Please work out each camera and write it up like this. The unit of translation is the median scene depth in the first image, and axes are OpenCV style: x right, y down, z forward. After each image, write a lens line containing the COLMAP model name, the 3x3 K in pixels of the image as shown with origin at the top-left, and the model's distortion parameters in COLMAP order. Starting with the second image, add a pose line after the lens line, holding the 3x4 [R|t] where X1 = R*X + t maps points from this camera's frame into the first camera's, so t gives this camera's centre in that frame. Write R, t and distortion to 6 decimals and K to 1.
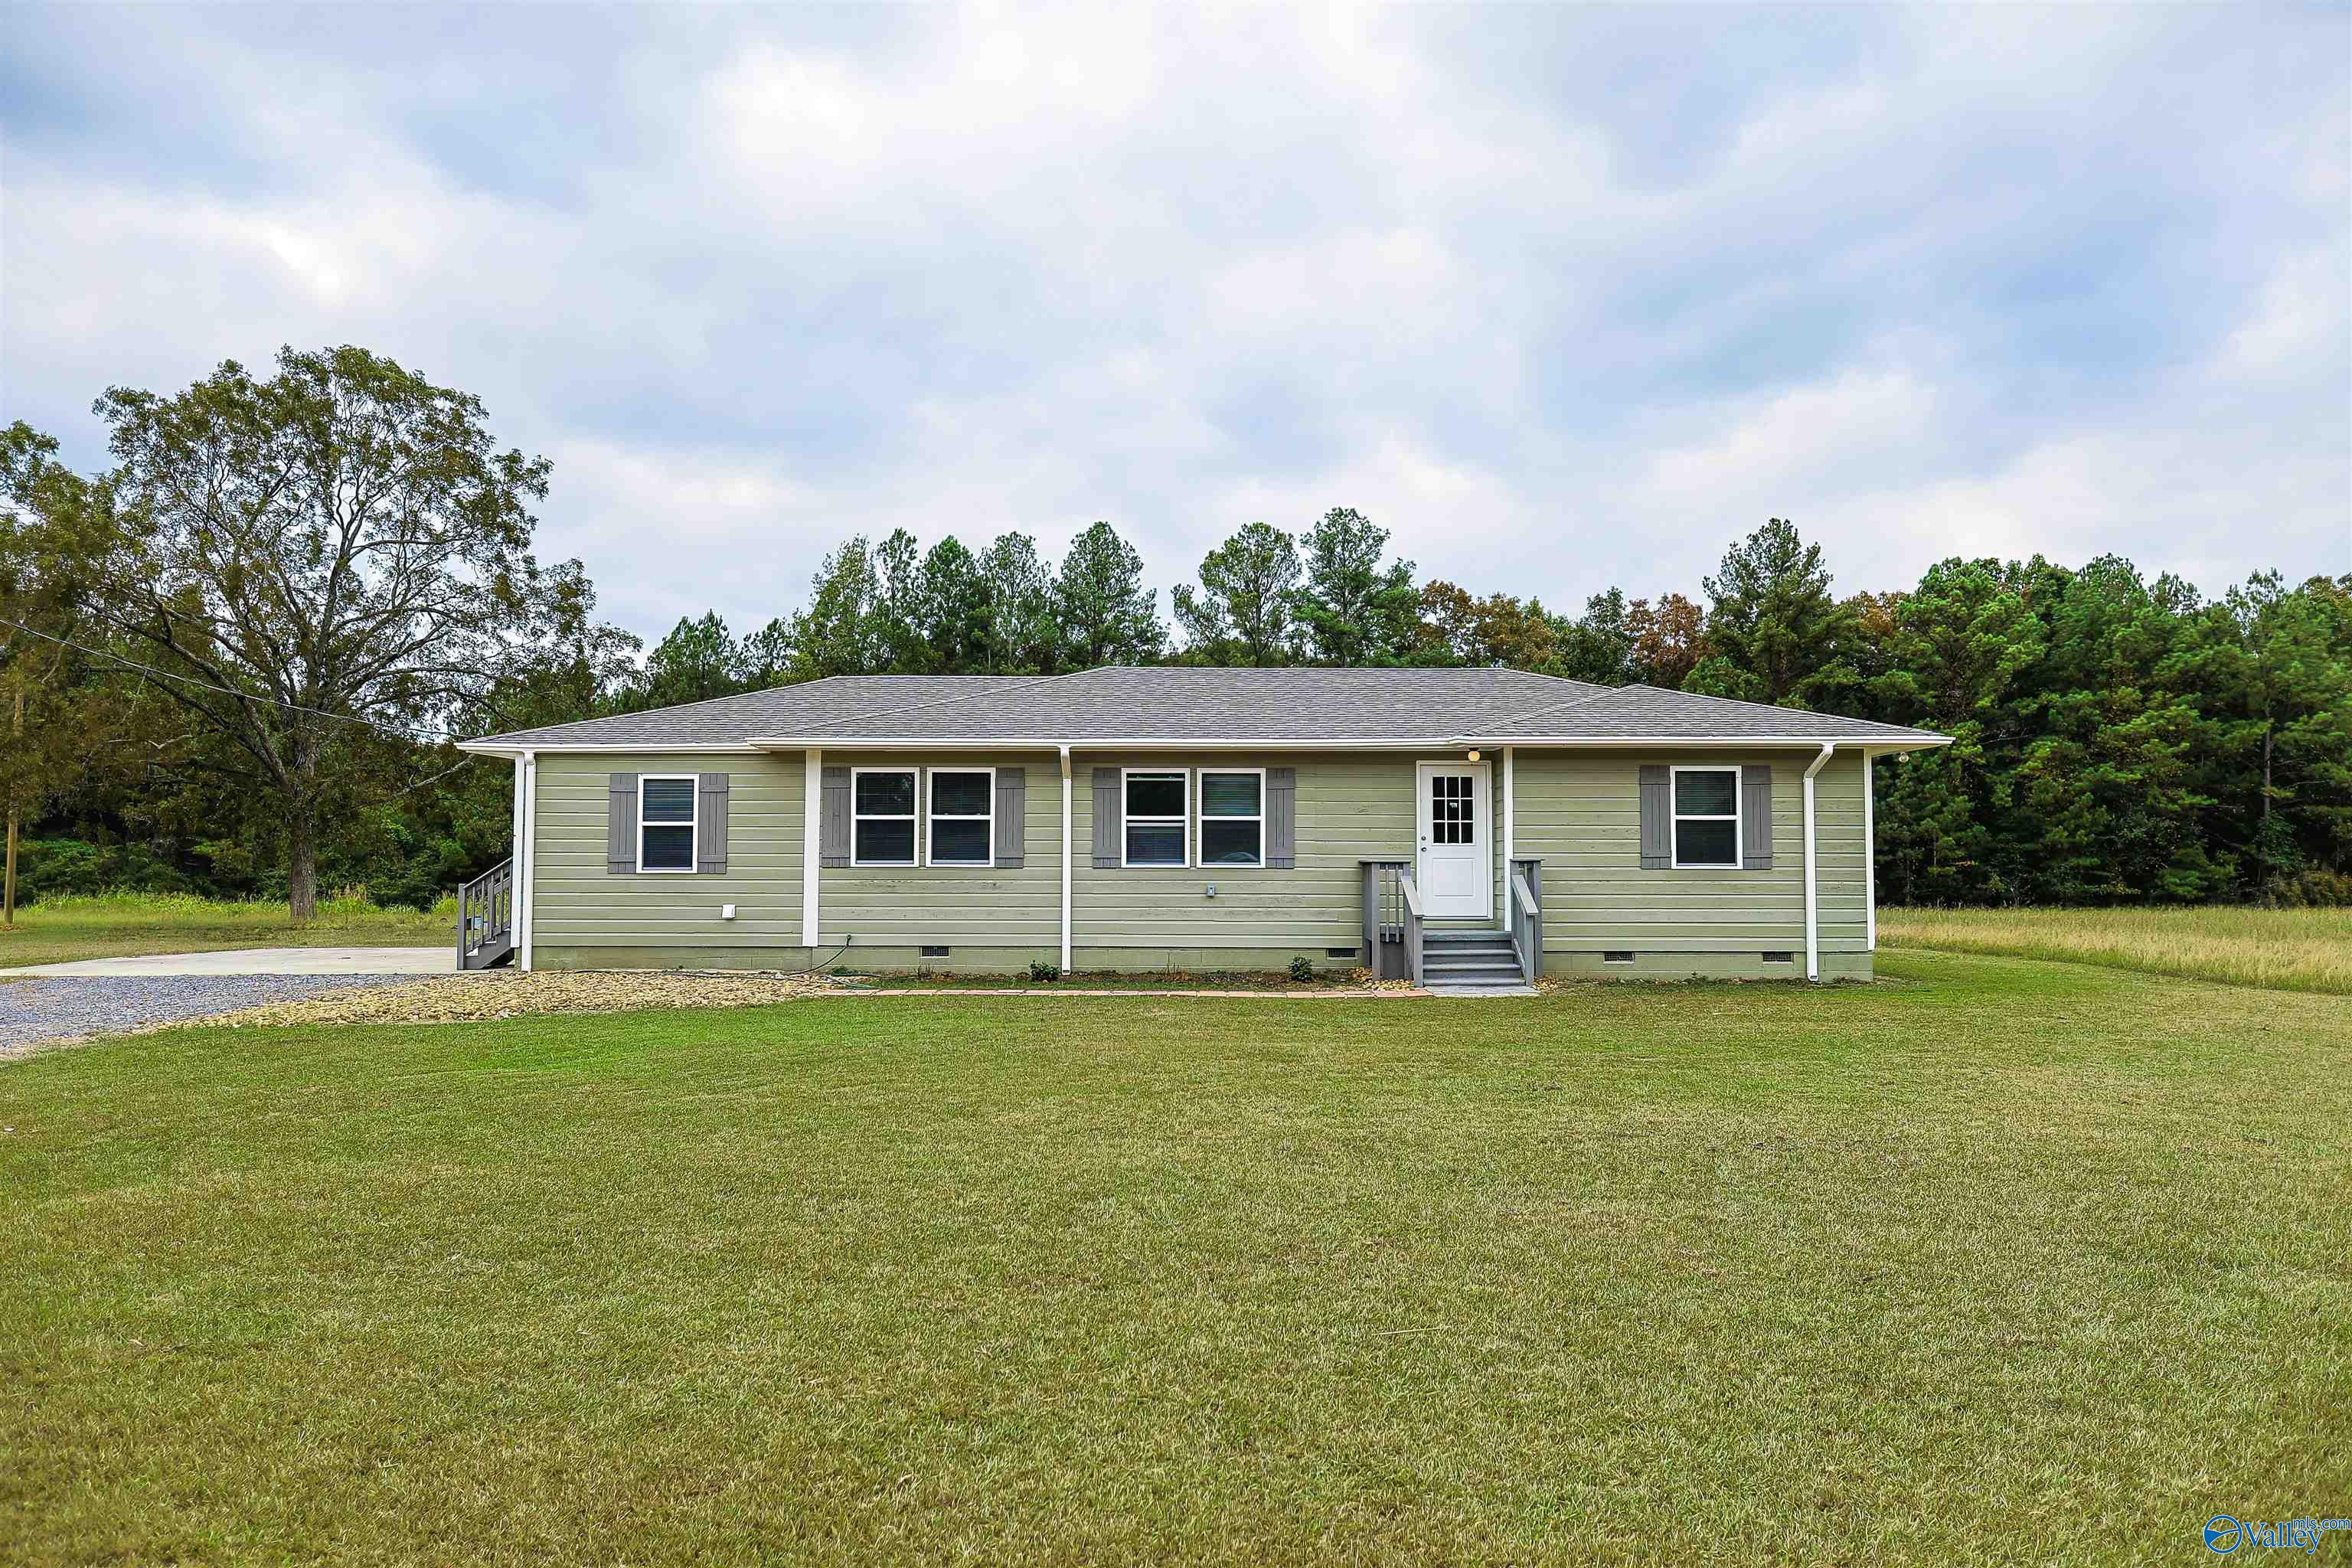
lens RADIAL K [[1617.7, 0, 1176.0], [0, 1617.7, 784.0], [0, 0, 1]] dist [-0.004294, 0.001536]
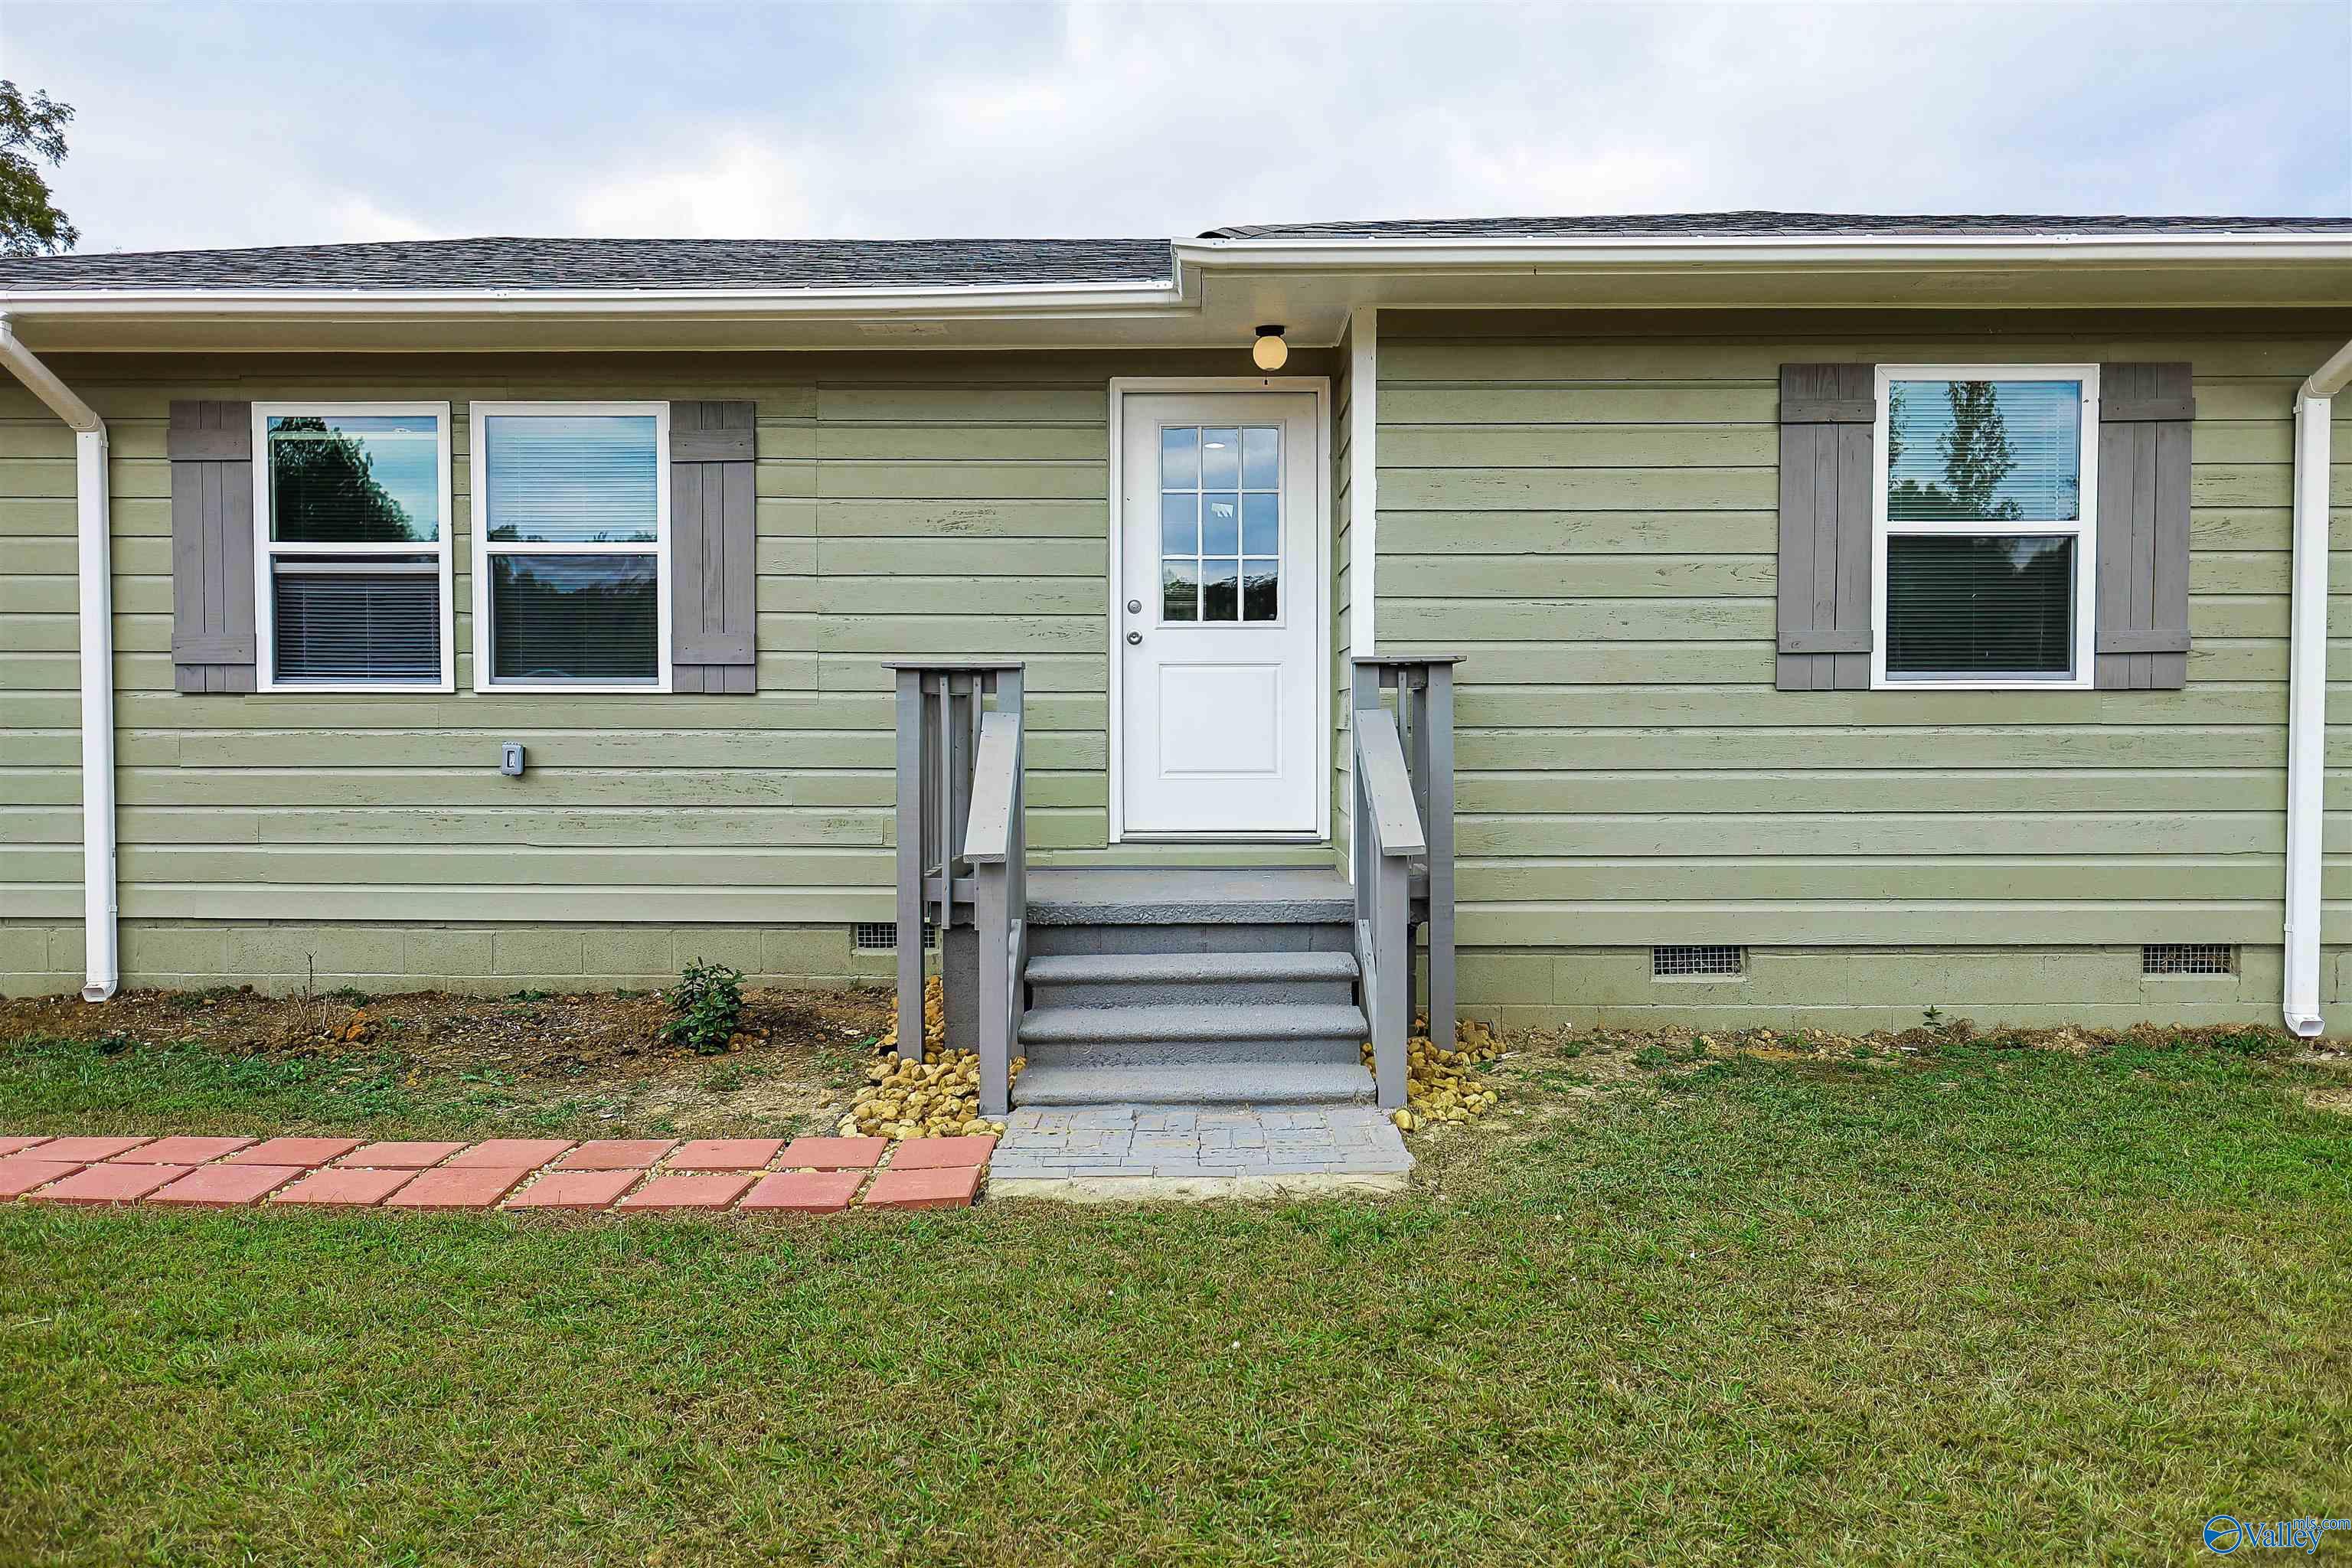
lens RADIAL K [[1657.0, 0, 1176.0], [0, 1657.0, 784.0], [0, 0, 1]] dist [-0.002926, 0.003727]
pose [[0.999990, -0.002883, -0.003542, 0.163300], [0.003191, 0.995910, 0.090299, 0.039500], [0.003268, -0.090309, 0.995908, 0.644687]]
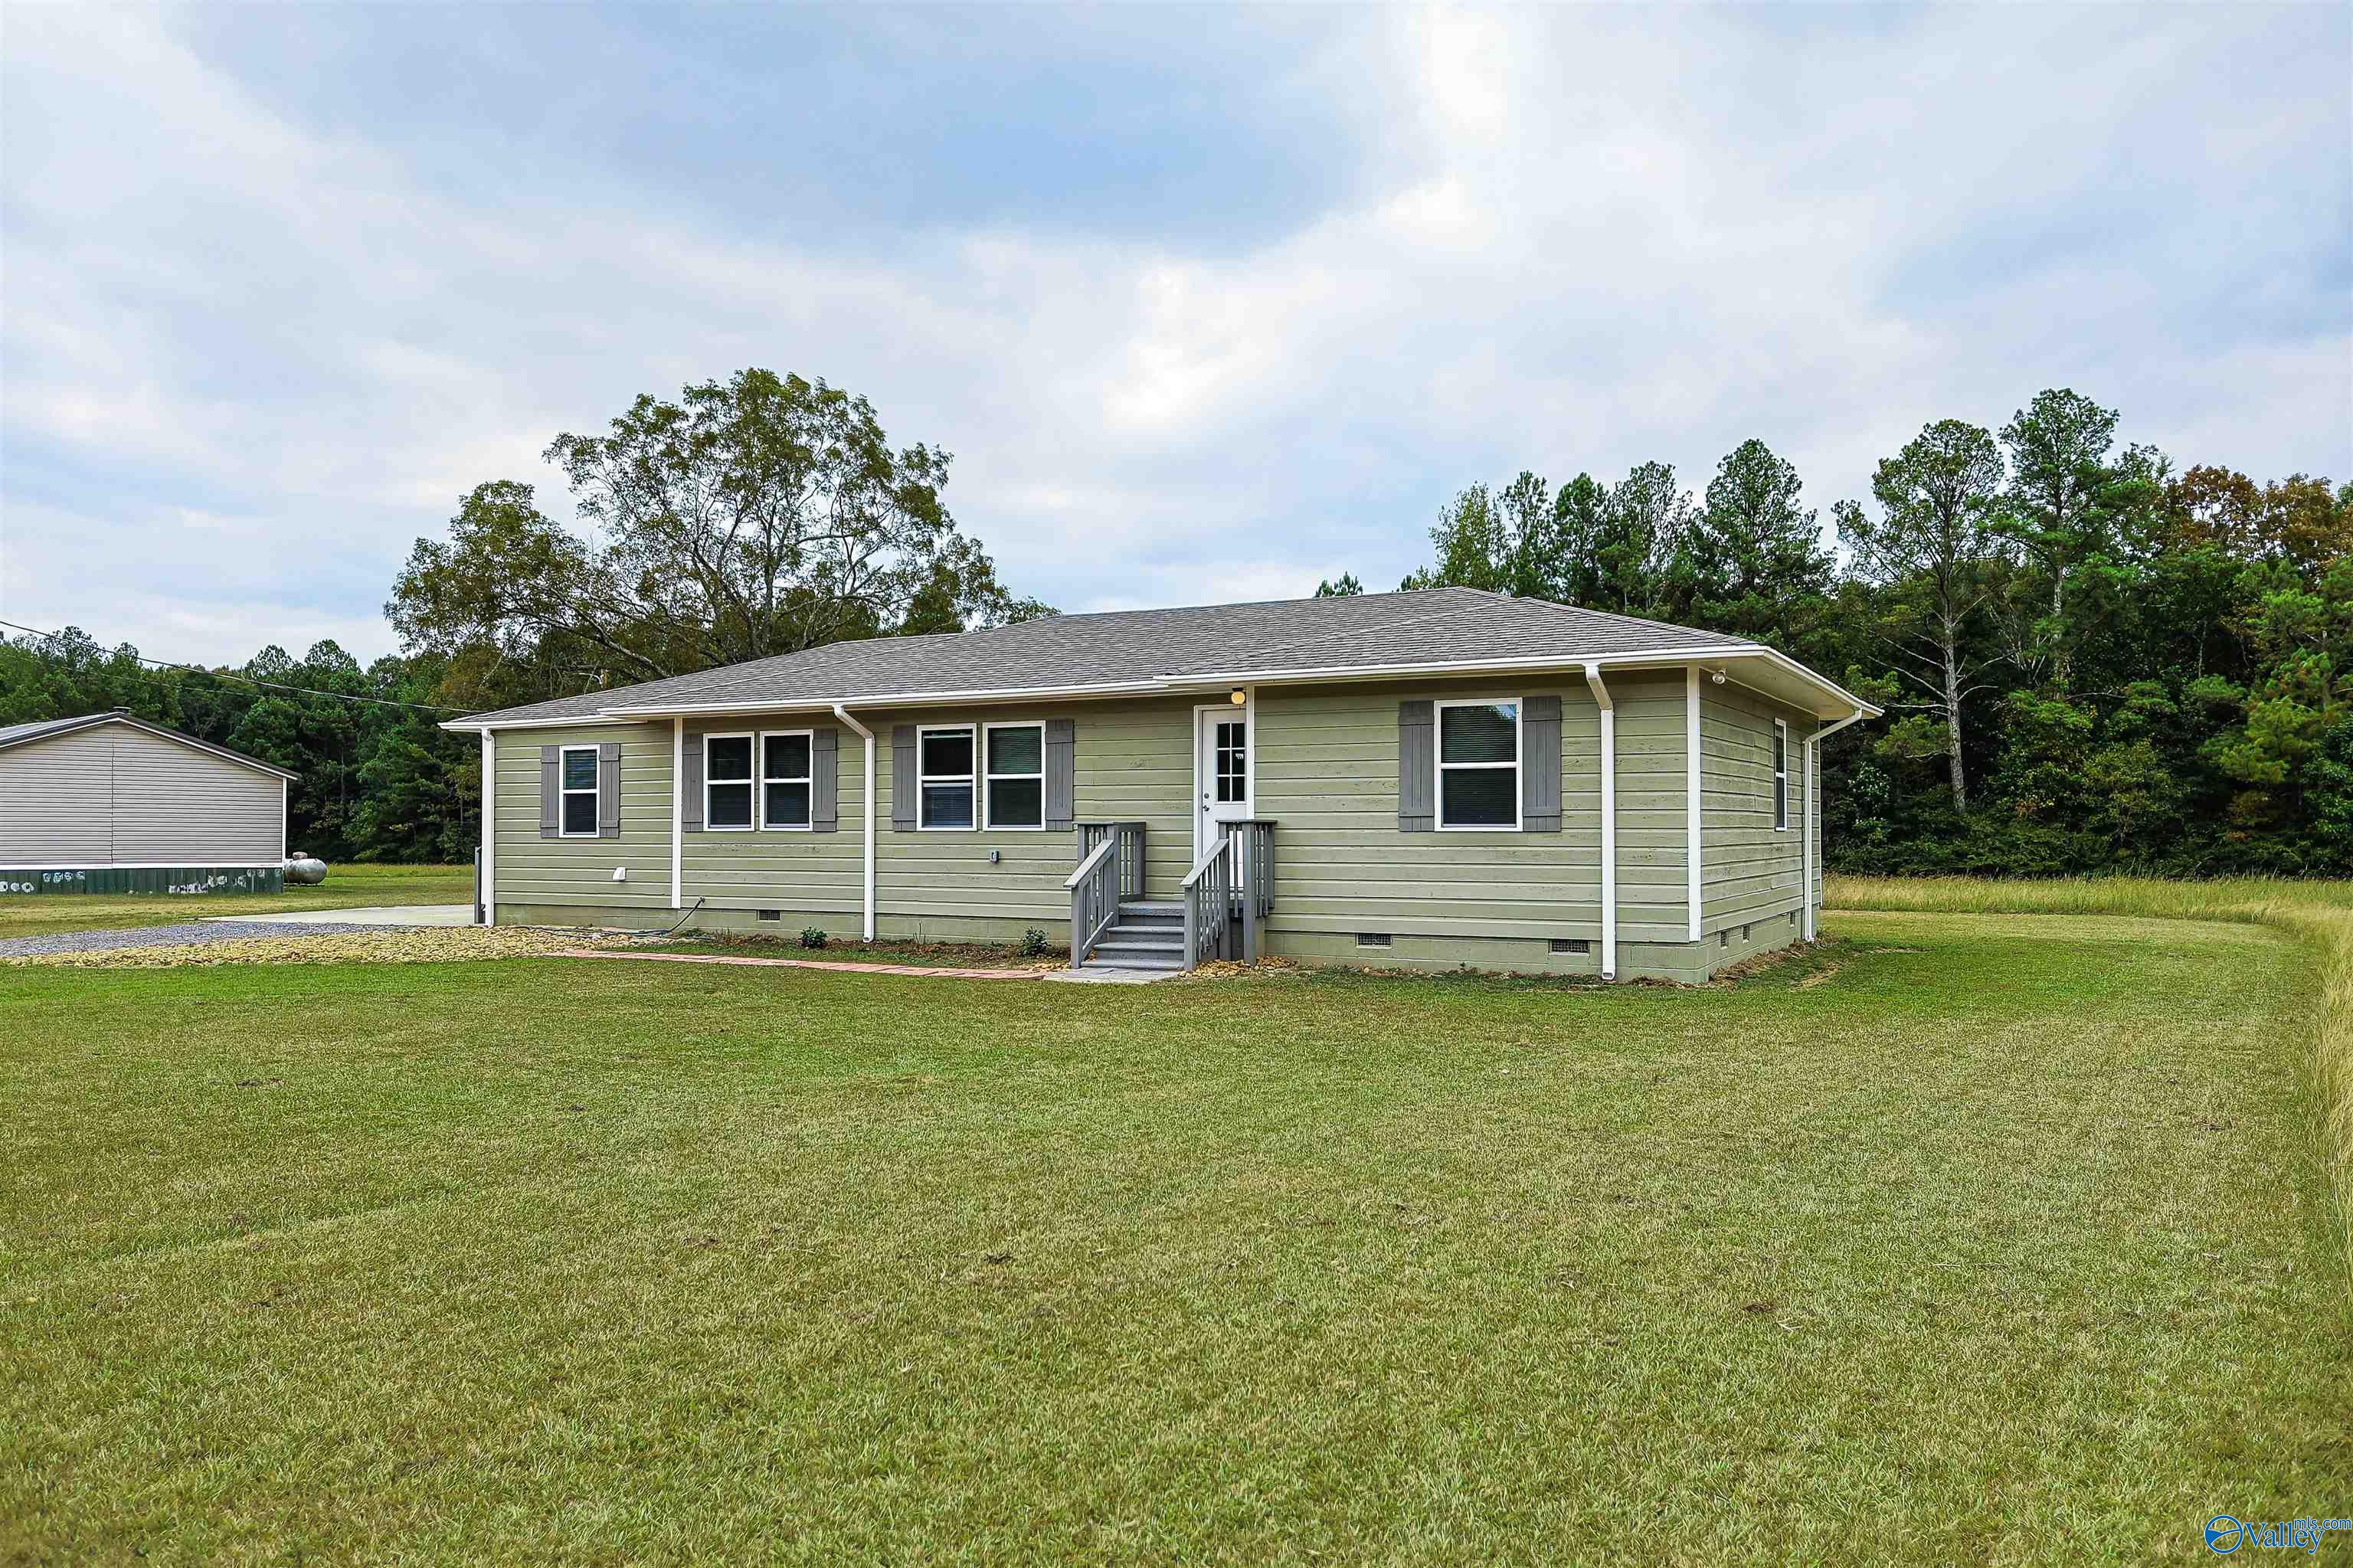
lens RADIAL K [[1657.8, 0, 1176.5], [0, 1657.8, 784.0], [0, 0, 1]] dist [-0.002926, 0.003727]
pose [[0.883525, -0.016055, -0.468110, 0.551381], [0.027923, 0.999440, 0.018425, 0.010606], [0.467552, -0.029350, 0.883478, 0.216826]]
